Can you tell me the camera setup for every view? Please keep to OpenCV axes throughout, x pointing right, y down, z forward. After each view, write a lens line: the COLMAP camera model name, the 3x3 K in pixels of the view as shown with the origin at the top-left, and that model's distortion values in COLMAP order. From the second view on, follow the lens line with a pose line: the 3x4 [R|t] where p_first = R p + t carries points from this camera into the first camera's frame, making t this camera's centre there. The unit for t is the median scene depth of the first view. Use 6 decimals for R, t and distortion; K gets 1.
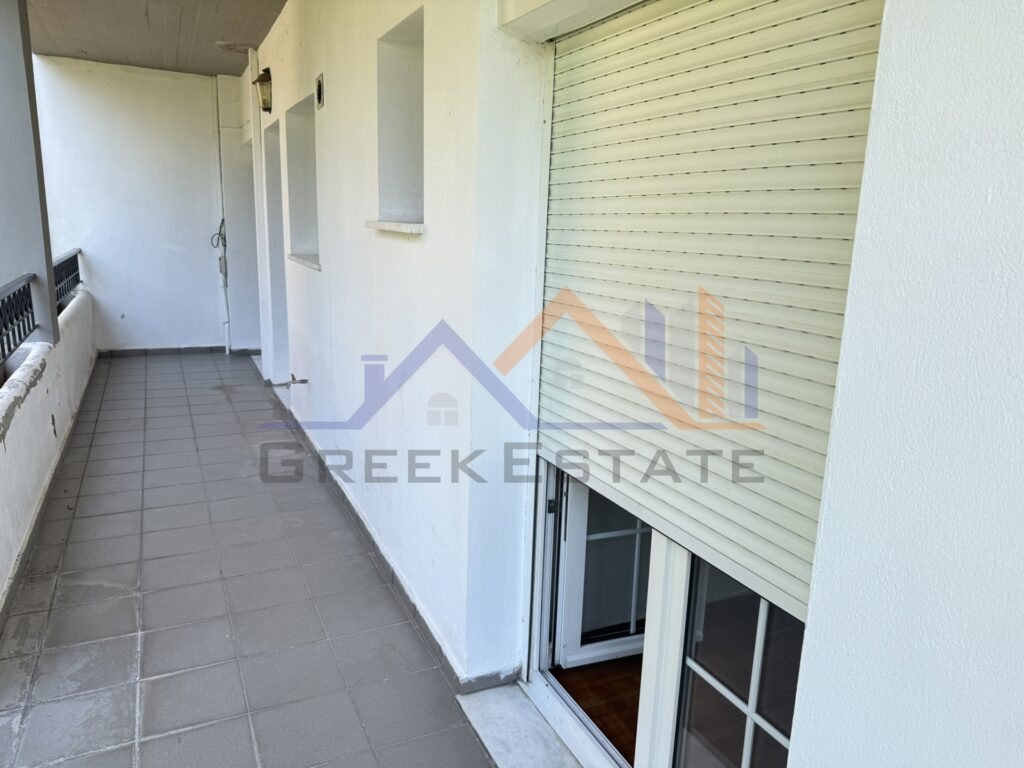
lens RADIAL K [[724.2, 0, 516.7], [0, 724.2, 388.4], [0, 0, 1]] dist [0.046429, -0.072654]
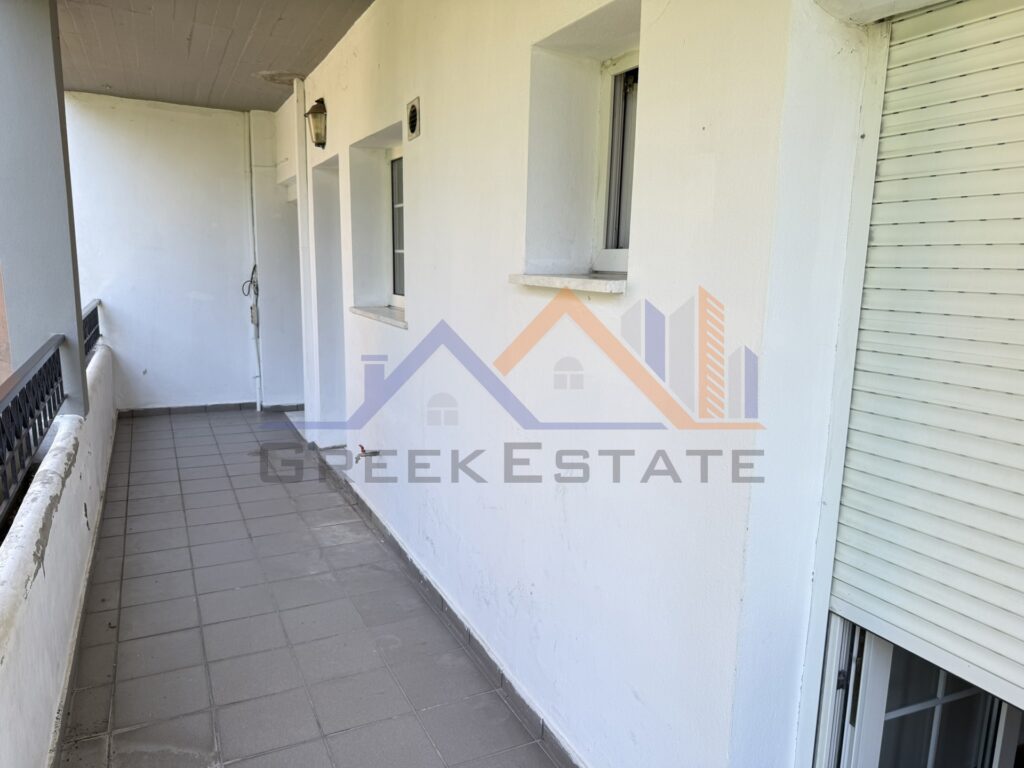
lens RADIAL K [[702.0, 0, 487.7], [0, 702.0, 385.5], [0, 0, 1]] dist [0.054898, -0.073325]
pose [[0.999896, -0.014393, -0.000870, -0.158288], [0.014340, 0.998907, -0.044482, -0.052053], [0.001509, 0.044465, 0.999010, 0.166684]]
